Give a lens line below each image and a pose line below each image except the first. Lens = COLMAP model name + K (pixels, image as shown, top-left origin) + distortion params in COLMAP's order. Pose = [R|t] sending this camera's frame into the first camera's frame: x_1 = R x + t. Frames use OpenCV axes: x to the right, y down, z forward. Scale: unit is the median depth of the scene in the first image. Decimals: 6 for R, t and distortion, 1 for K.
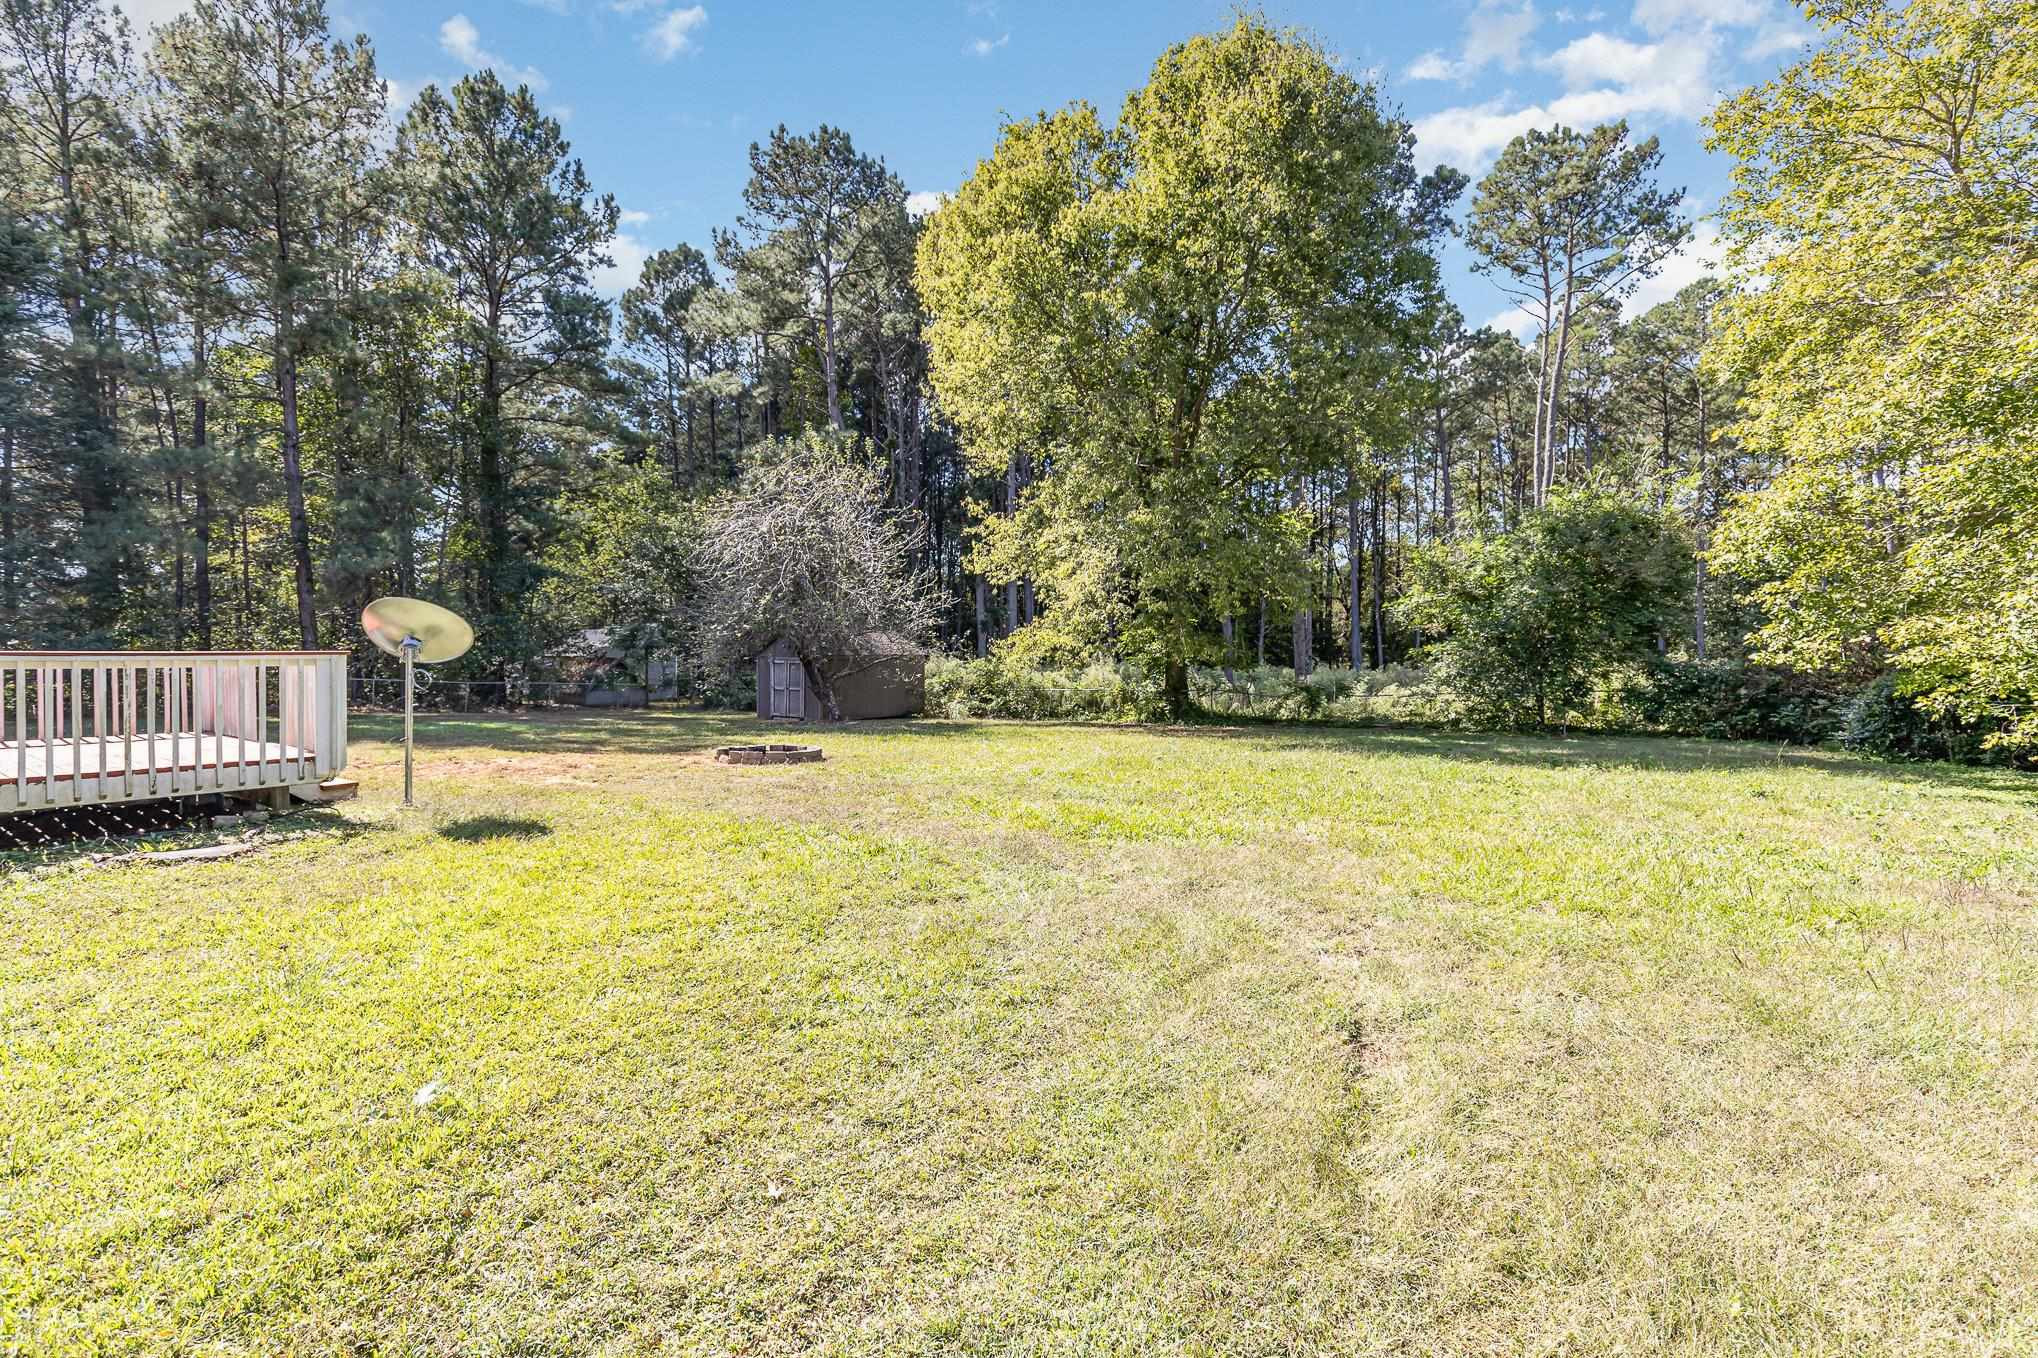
lens RADIAL K [[901.7, 0, 1011.3], [0, 901.7, 695.6], [0, 0, 1]] dist [0.001375, 0.000471]
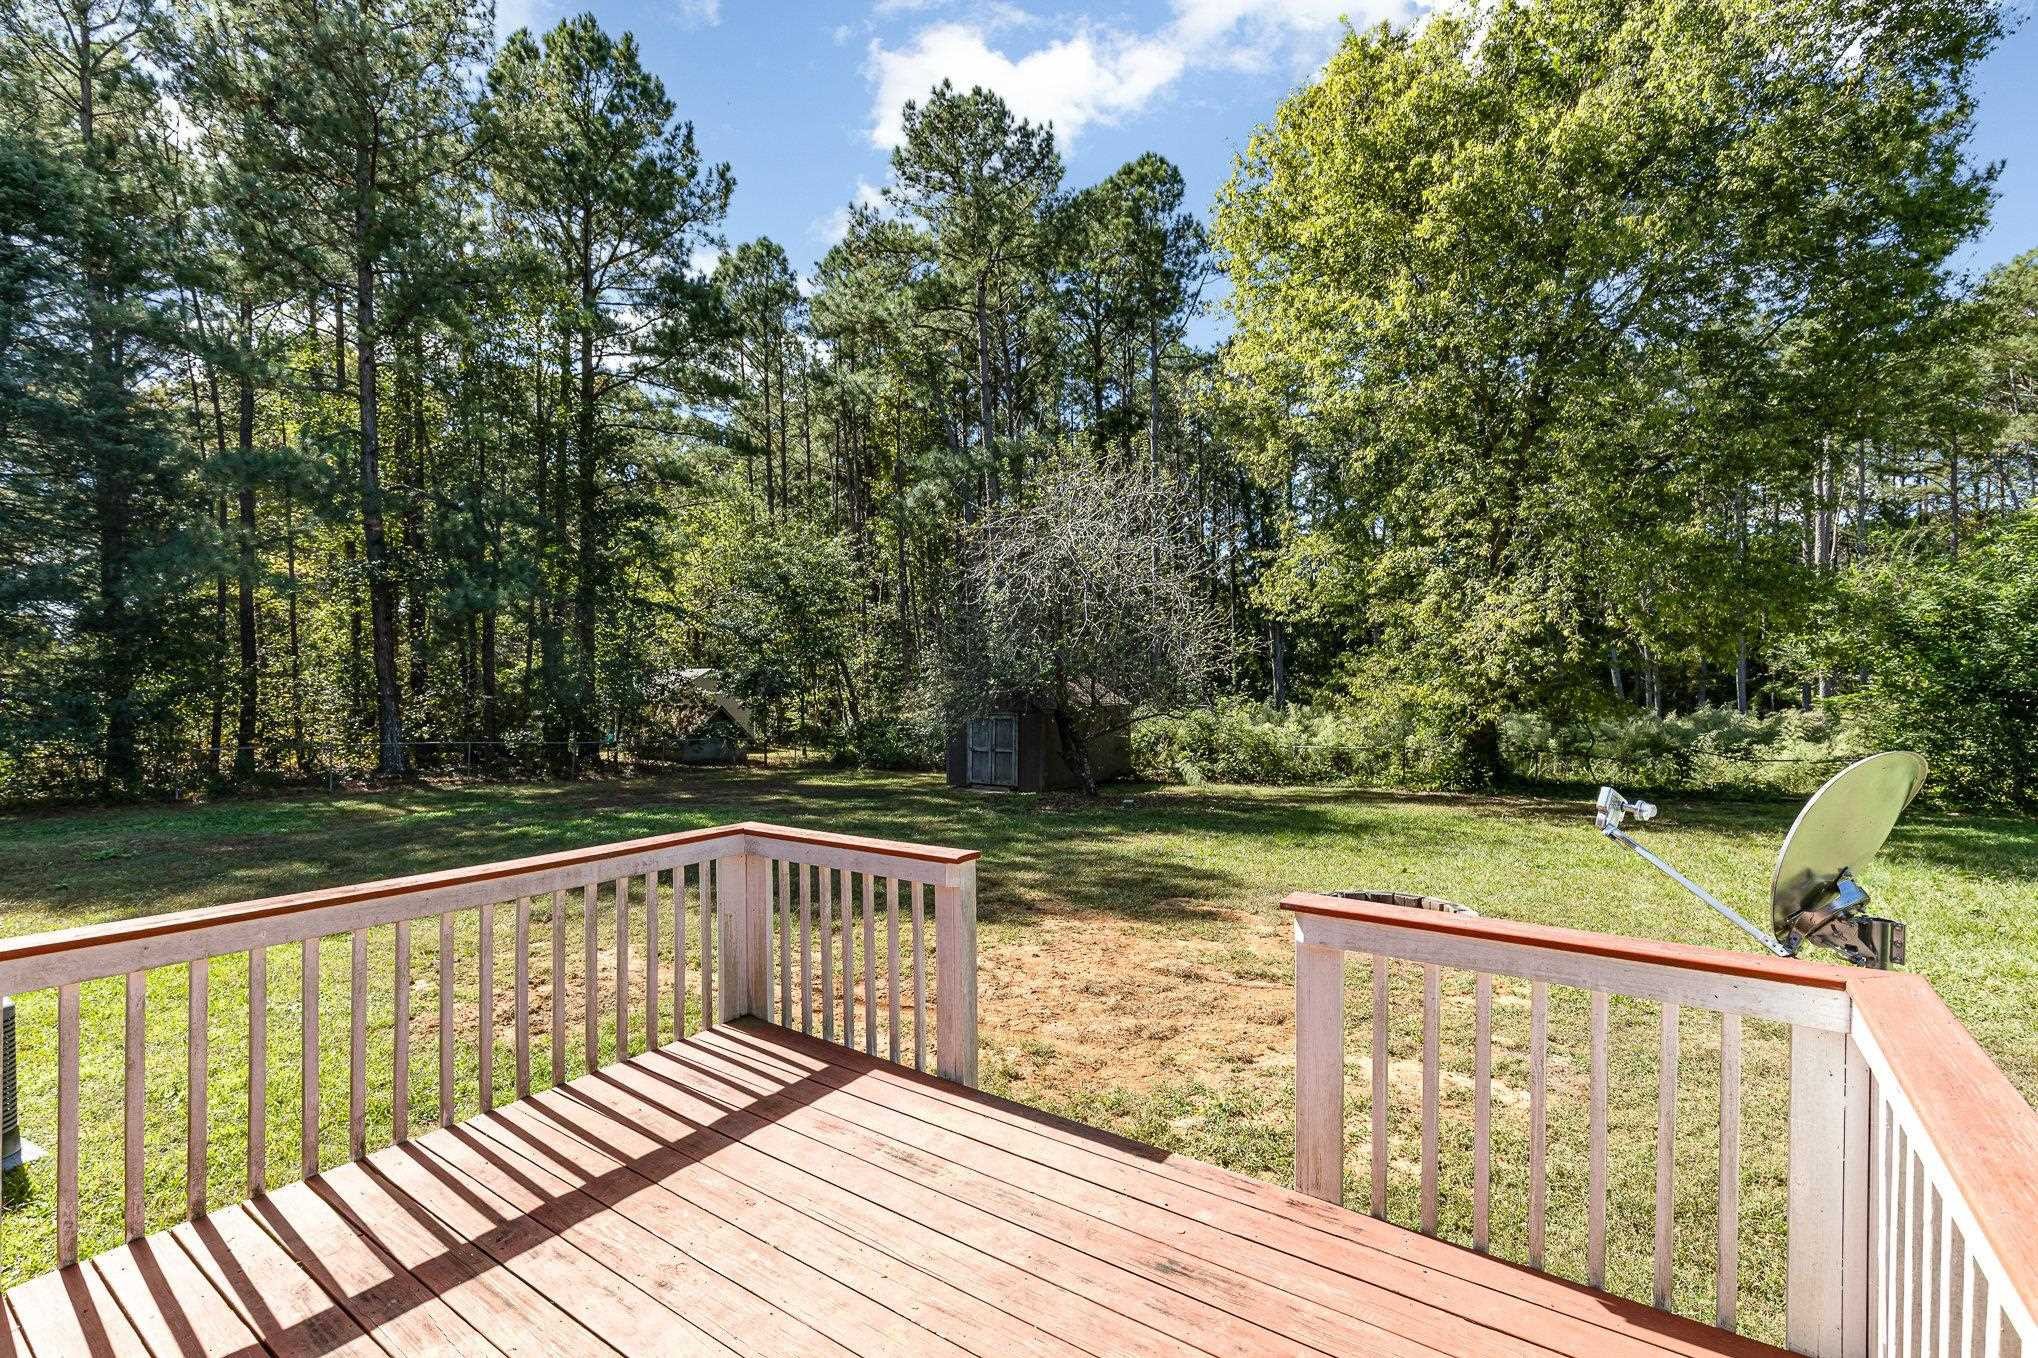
lens RADIAL K [[926.9, 0, 1014.0], [0, 926.9, 720.9], [0, 0, 1]] dist [-0.000503, -0.000138]
pose [[0.999657, -0.003354, 0.025967, -0.206050], [0.003915, 0.999760, -0.021572, -0.011749], [-0.025888, 0.021666, 0.999430, 0.138323]]
